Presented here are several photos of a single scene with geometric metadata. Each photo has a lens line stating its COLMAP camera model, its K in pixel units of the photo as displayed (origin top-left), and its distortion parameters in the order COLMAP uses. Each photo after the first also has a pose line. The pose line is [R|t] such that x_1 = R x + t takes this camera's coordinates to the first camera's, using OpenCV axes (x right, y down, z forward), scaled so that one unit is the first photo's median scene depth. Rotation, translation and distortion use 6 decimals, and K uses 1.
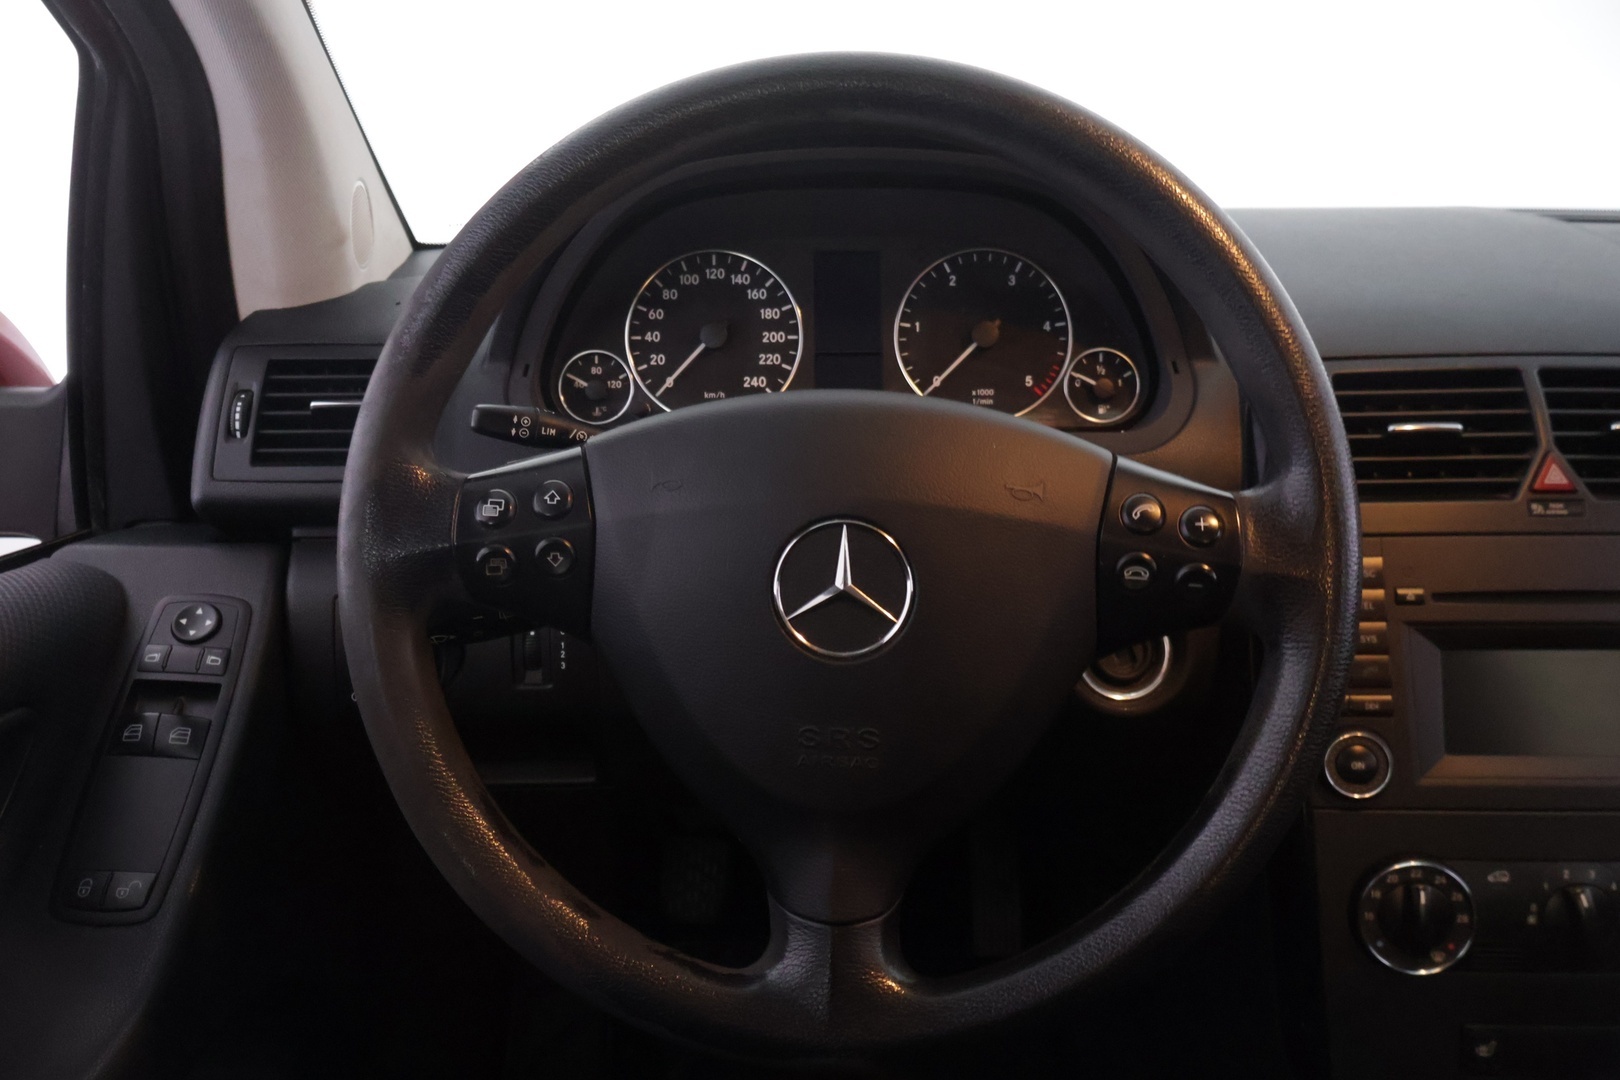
lens RADIAL K [[1312.5, 0, 810.0], [0, 1312.5, 540.0], [0, 0, 1]] dist [-0.043723, 0.055143]
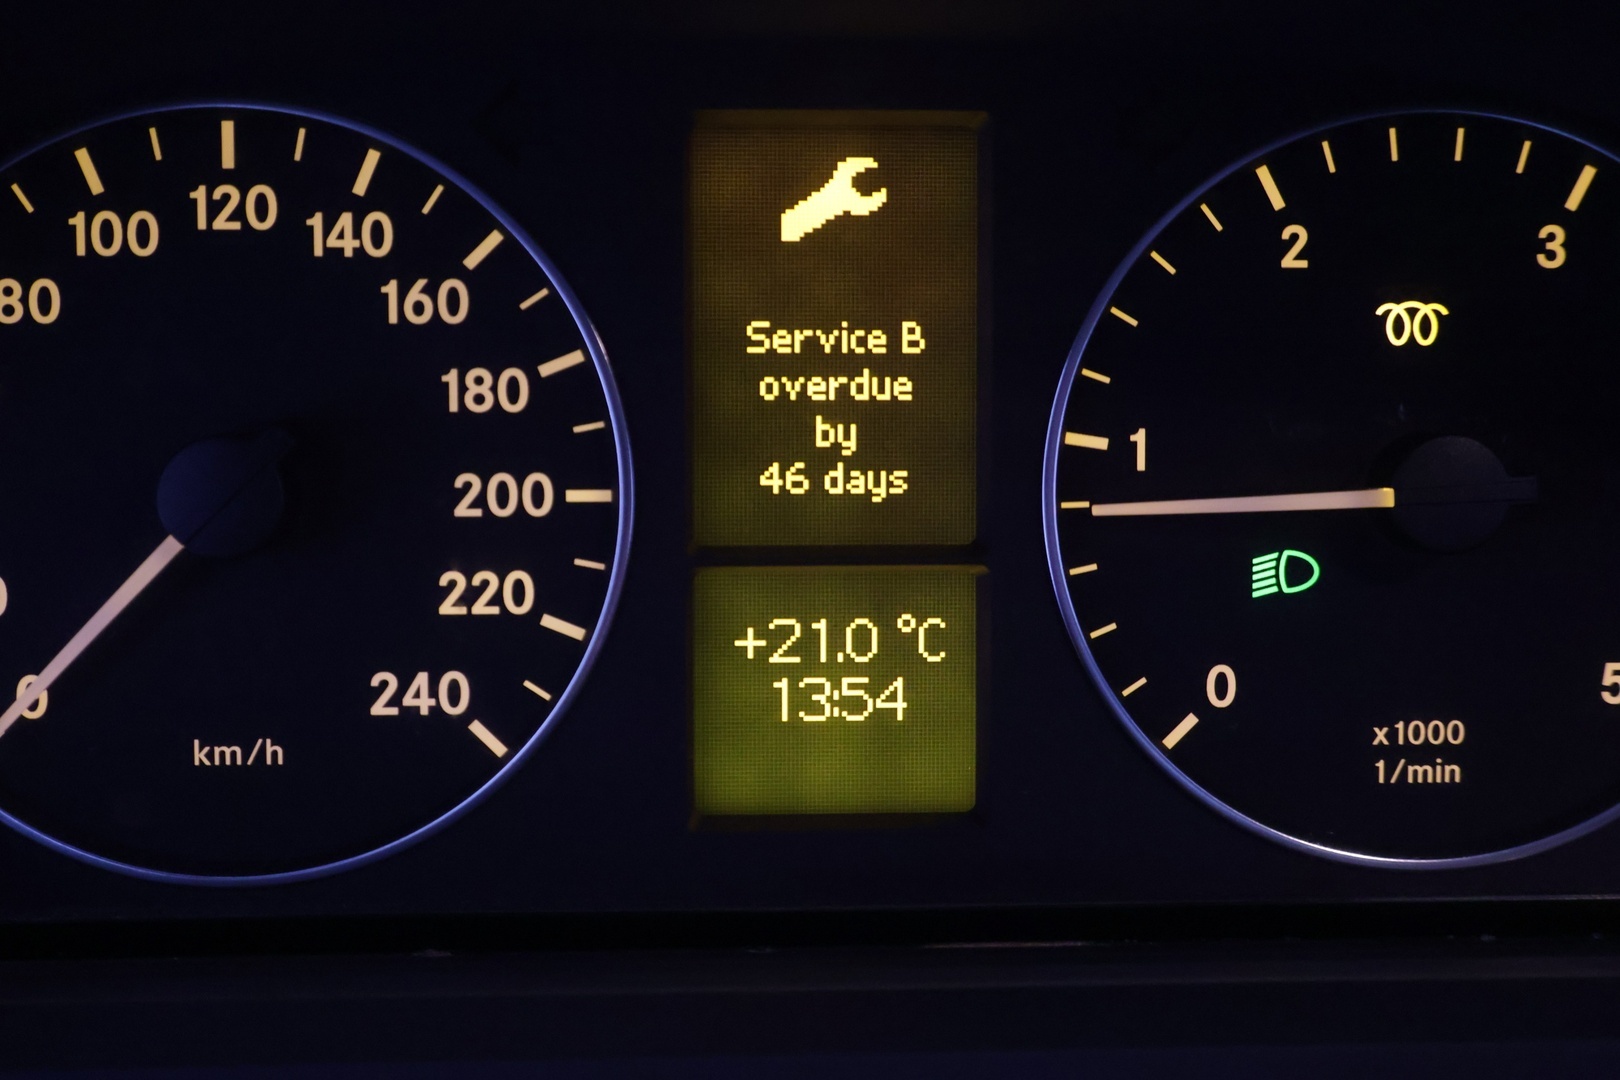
lens RADIAL K [[2134.4, 0, 810.0], [0, 2134.4, 540.0], [0, 0, 1]] dist [-0.023854, 0.042828]
pose [[0.998027, -0.001992, 0.062759, 0.001554], [0.000531, 0.999729, 0.023289, -0.155741], [-0.062789, -0.023210, 0.997757, 0.634991]]
